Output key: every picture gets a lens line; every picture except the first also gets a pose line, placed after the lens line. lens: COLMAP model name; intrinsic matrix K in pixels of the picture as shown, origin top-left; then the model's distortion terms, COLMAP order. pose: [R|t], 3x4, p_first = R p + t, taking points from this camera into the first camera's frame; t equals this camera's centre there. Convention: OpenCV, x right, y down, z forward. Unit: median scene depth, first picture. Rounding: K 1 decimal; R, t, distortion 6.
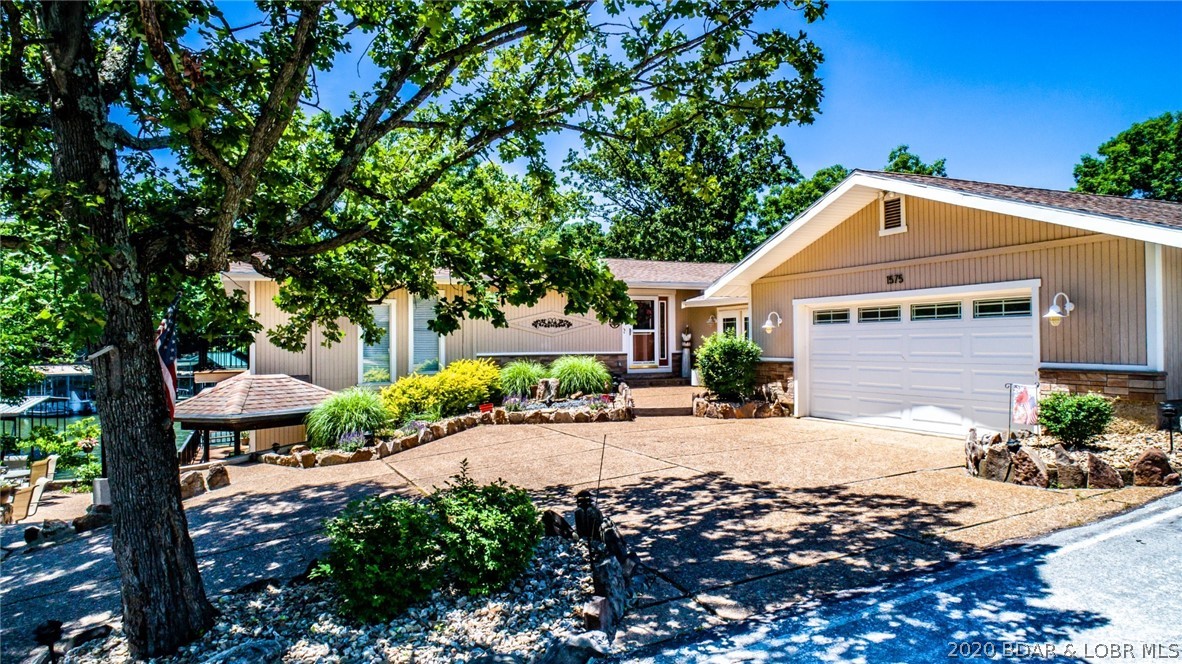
lens RADIAL K [[789.1, 0, 591.0], [0, 789.1, 332.0], [0, 0, 1]] dist [-0.016434, 0.001272]
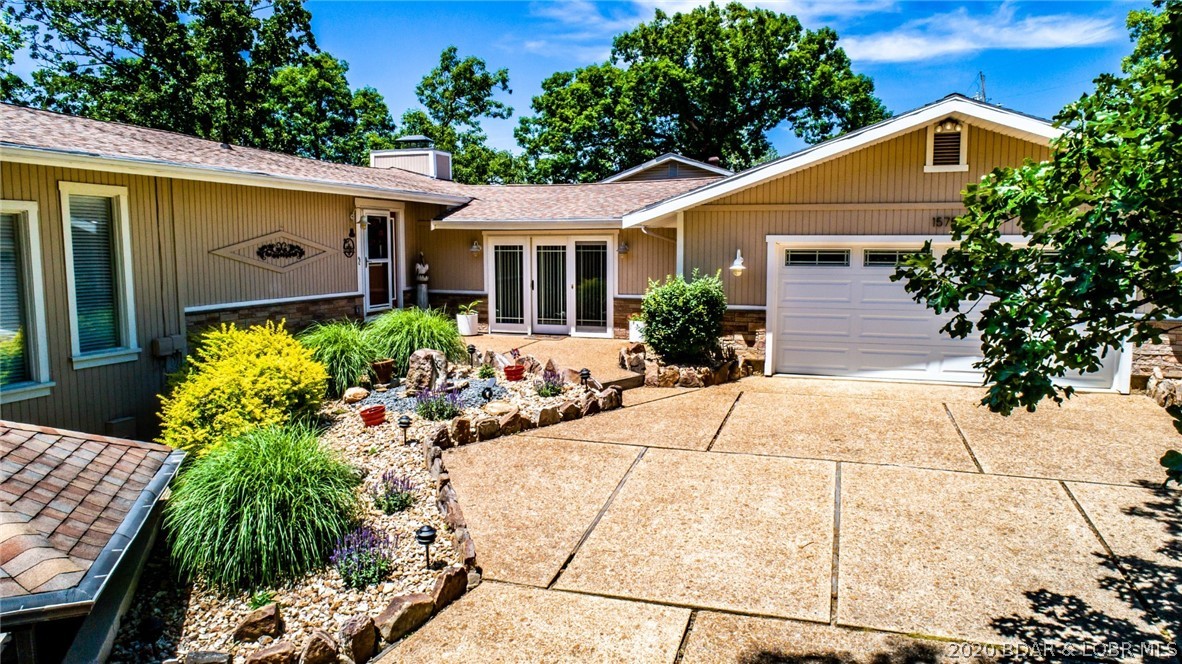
lens RADIAL K [[789.1, 0, 591.0], [0, 789.1, 332.0], [0, 0, 1]] dist [-0.016434, 0.001272]
pose [[0.664602, -0.071595, 0.743759, -0.473560], [-0.017604, 0.993622, 0.111377, -0.028355], [-0.746990, -0.087114, 0.659104, 0.568482]]
